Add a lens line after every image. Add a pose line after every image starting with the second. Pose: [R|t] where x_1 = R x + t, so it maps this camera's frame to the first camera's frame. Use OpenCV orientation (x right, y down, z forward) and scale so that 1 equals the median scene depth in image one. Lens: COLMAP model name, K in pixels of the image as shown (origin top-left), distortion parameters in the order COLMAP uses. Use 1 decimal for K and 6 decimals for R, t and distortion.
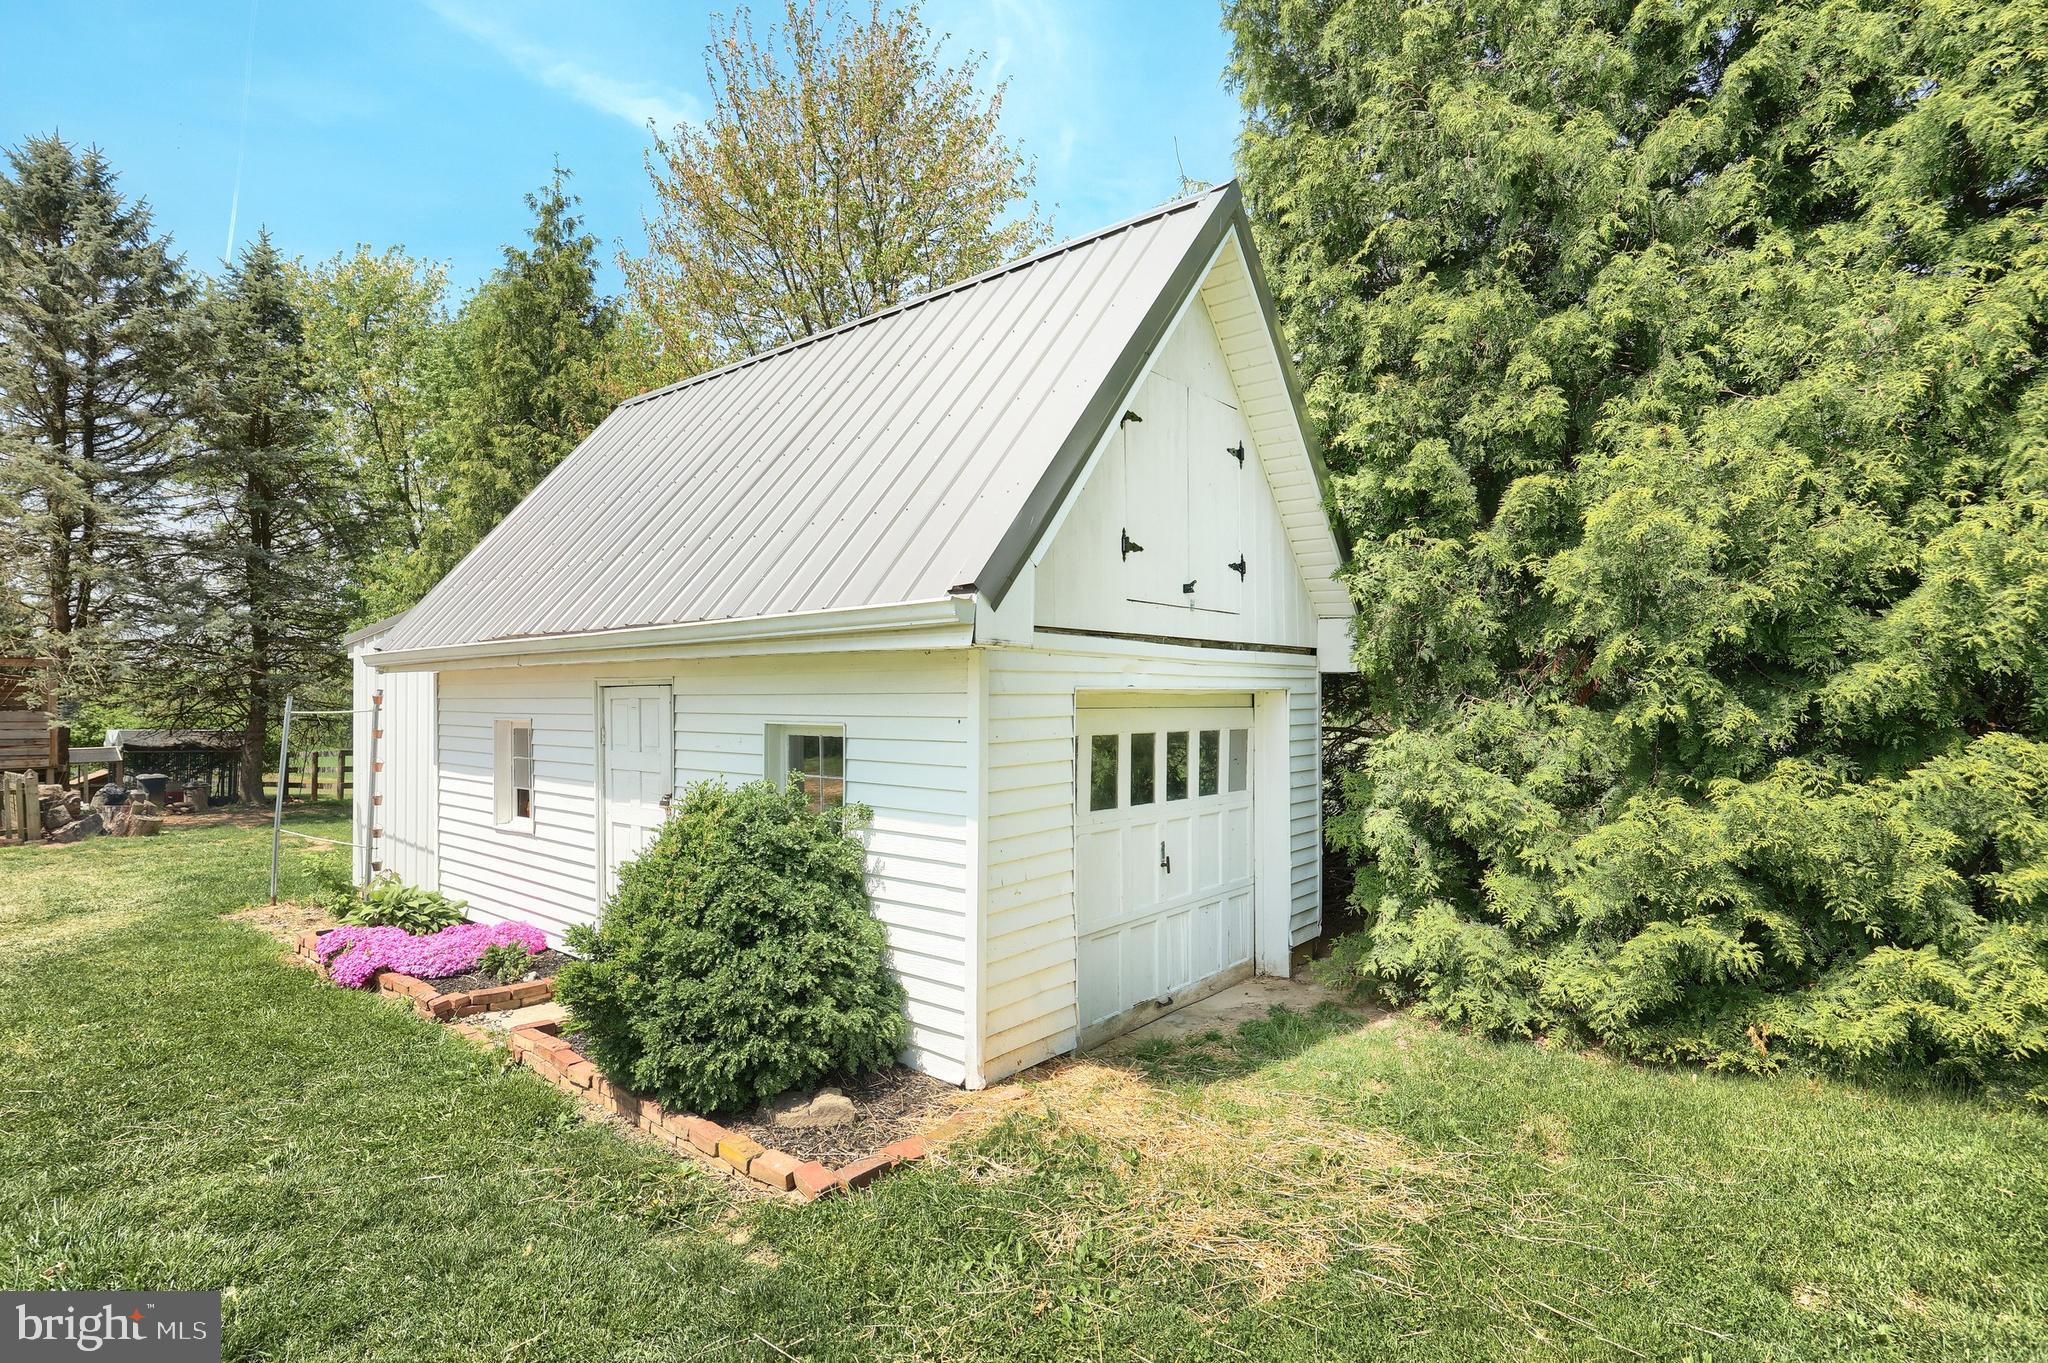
lens RADIAL K [[1007.2, 0, 1024.0], [0, 1007.2, 681.5], [0, 0, 1]] dist [-0.002598, -0.000445]
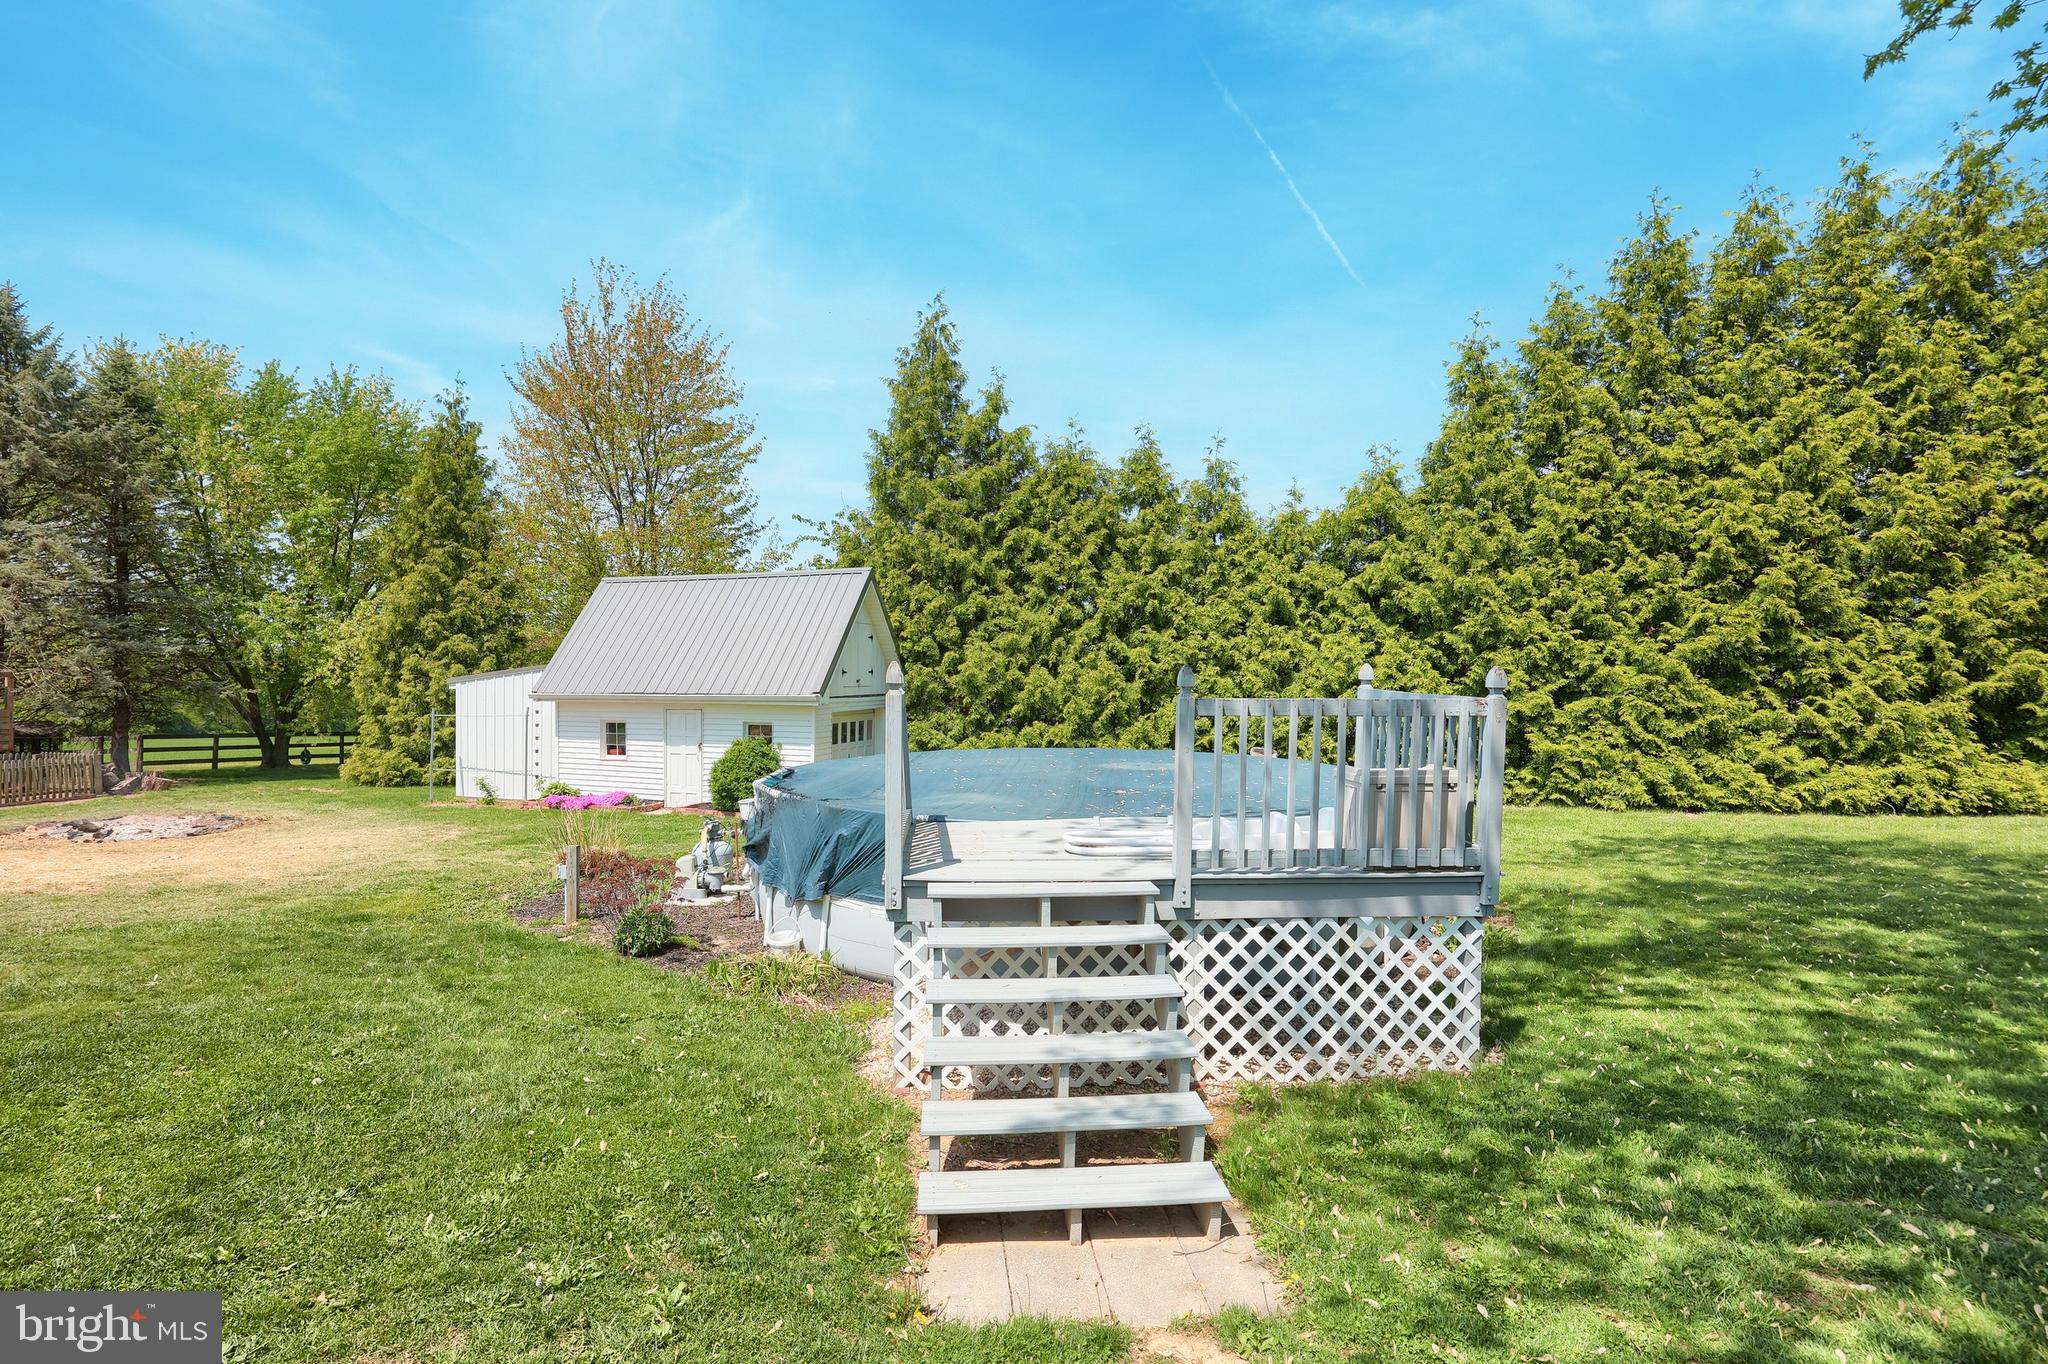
lens RADIAL K [[909.8, 0, 1026.5], [0, 909.8, 708.8], [0, 0, 1]] dist [-0.011449, 0.000106]
pose [[0.916173, -0.009379, 0.400673, -0.564020], [-0.013817, 0.998393, 0.054963, -0.177106], [-0.400544, -0.055892, 0.914571, -2.116127]]
